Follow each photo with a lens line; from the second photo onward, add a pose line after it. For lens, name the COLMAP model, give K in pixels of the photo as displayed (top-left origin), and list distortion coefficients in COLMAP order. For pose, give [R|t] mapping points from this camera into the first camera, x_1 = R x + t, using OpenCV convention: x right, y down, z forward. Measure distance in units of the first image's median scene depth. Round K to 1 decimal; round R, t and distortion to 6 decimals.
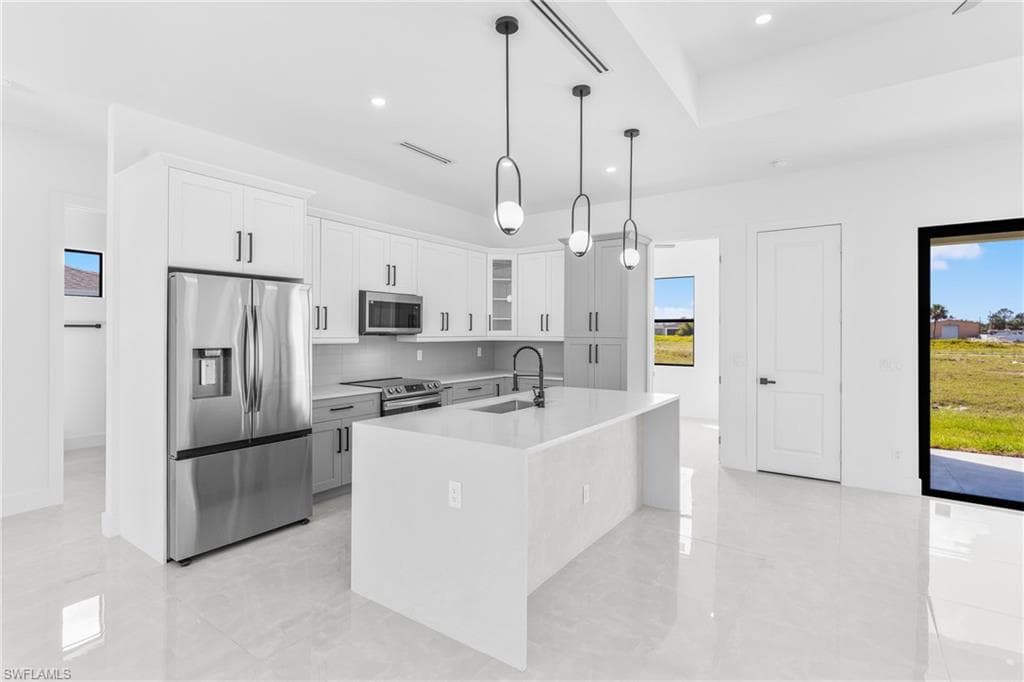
lens RADIAL K [[487.0, 0, 483.4], [0, 487.0, 335.2], [0, 0, 1]] dist [0.003048, 0.000193]
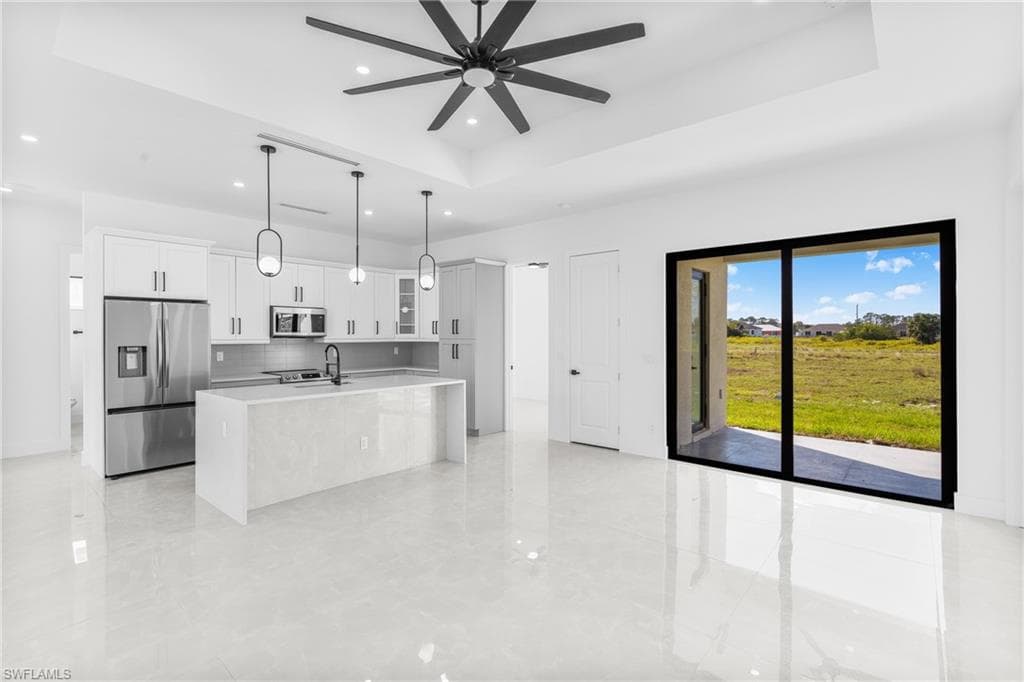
lens RADIAL K [[487.0, 0, 508.6], [0, 487.0, 339.2], [0, 0, 1]] dist [0.003048, 0.000193]
pose [[0.993483, -0.004583, -0.113885, 0.581997], [0.004821, 0.999987, 0.001820, 0.004355], [0.113875, -0.002357, 0.993492, -0.307487]]
